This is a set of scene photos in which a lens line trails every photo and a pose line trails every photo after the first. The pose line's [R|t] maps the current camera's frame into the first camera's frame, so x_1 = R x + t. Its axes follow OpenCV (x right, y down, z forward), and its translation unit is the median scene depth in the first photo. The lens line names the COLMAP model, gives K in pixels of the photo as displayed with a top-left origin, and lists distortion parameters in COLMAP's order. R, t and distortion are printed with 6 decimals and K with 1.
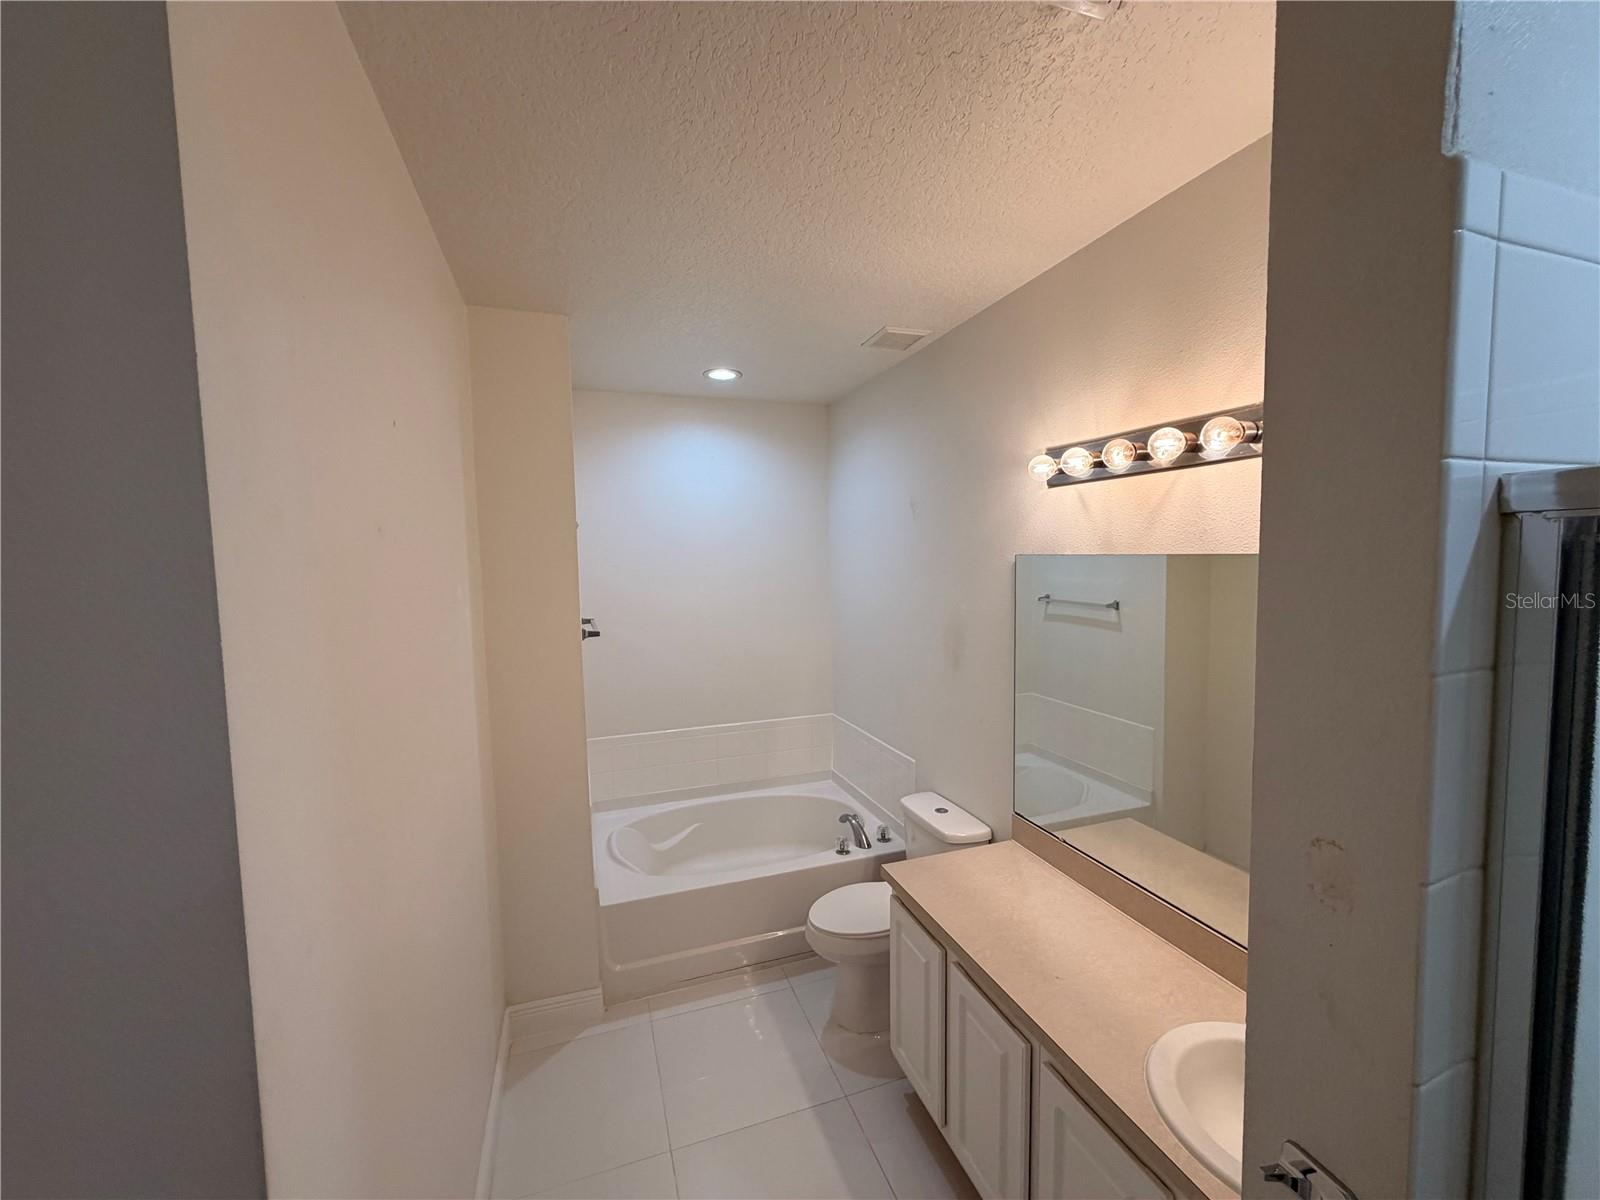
lens RADIAL K [[633.1, 0, 800.3], [0, 633.1, 599.5], [0, 0, 1]] dist [-0.000460, 0.000078]
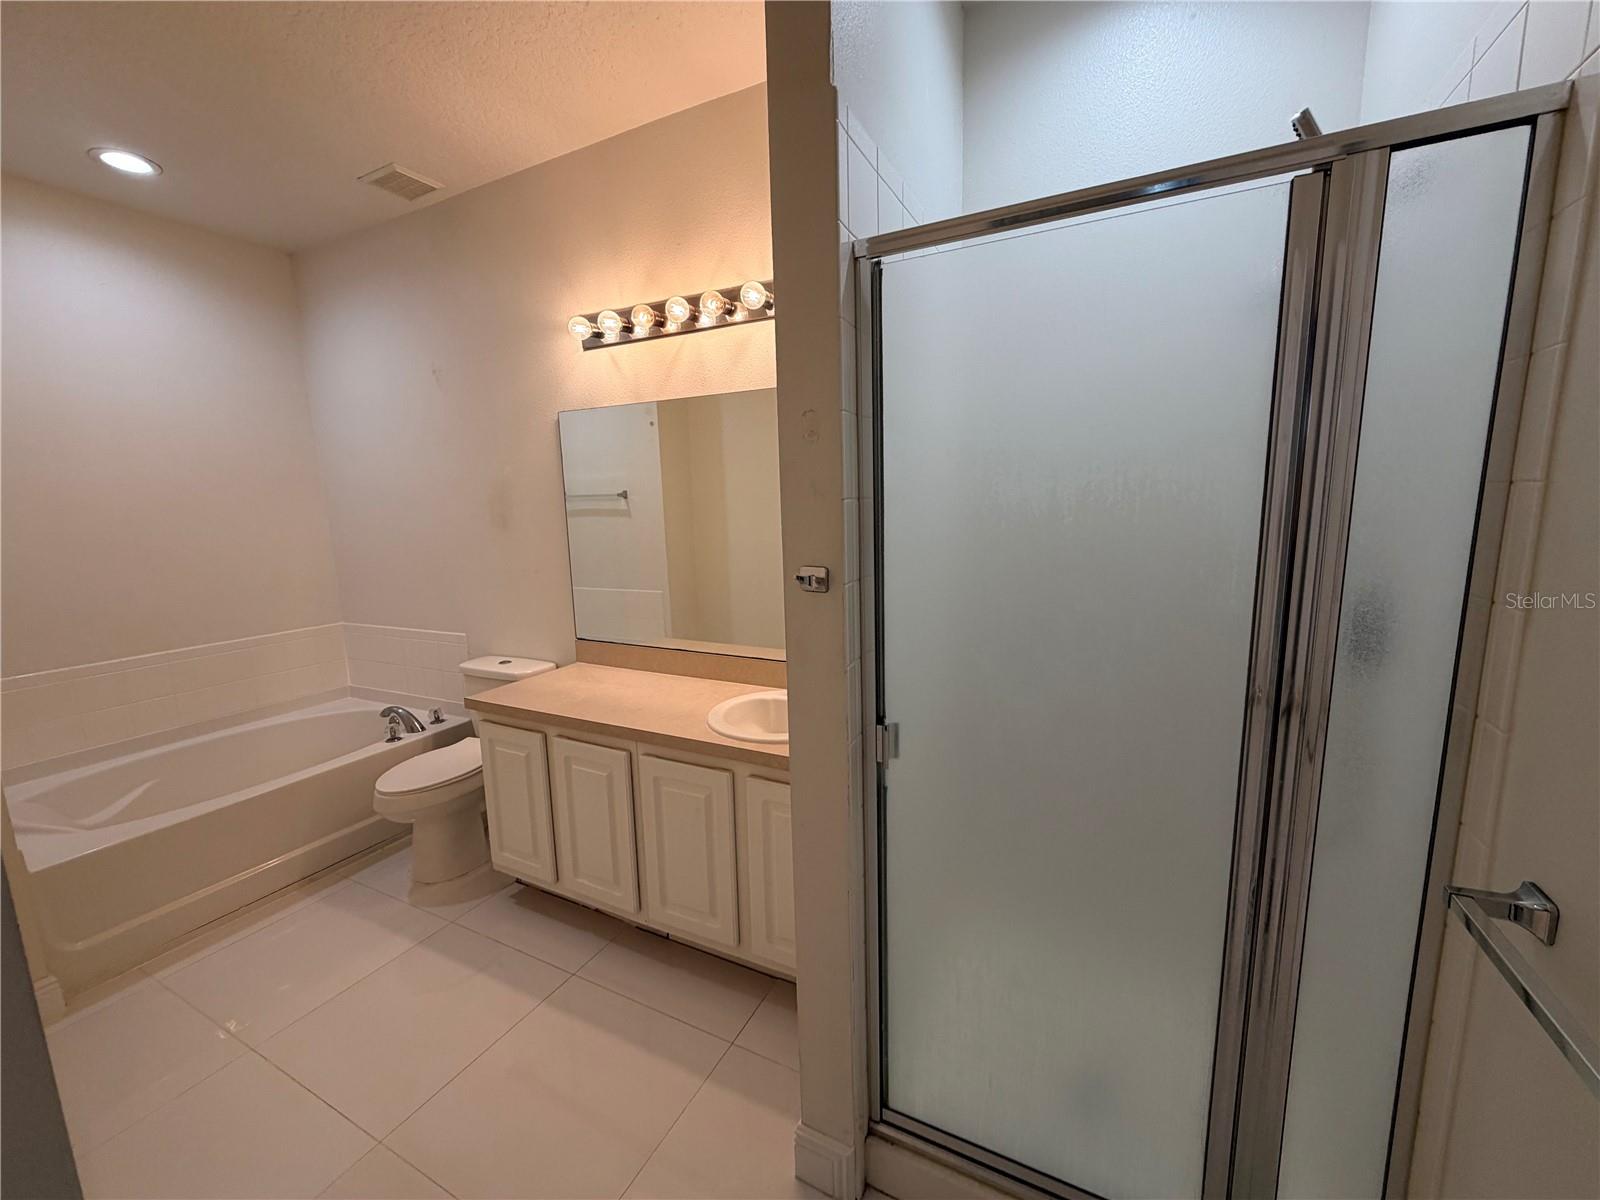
lens RADIAL K [[633.1, 0, 795.0], [0, 633.1, 597.7], [0, 0, 1]] dist [-0.000460, 0.000078]
pose [[0.718793, -0.108125, 0.686765, -0.166805], [0.061474, 0.993847, 0.092132, 0.177266], [-0.692501, -0.024006, 0.721017, -0.121120]]
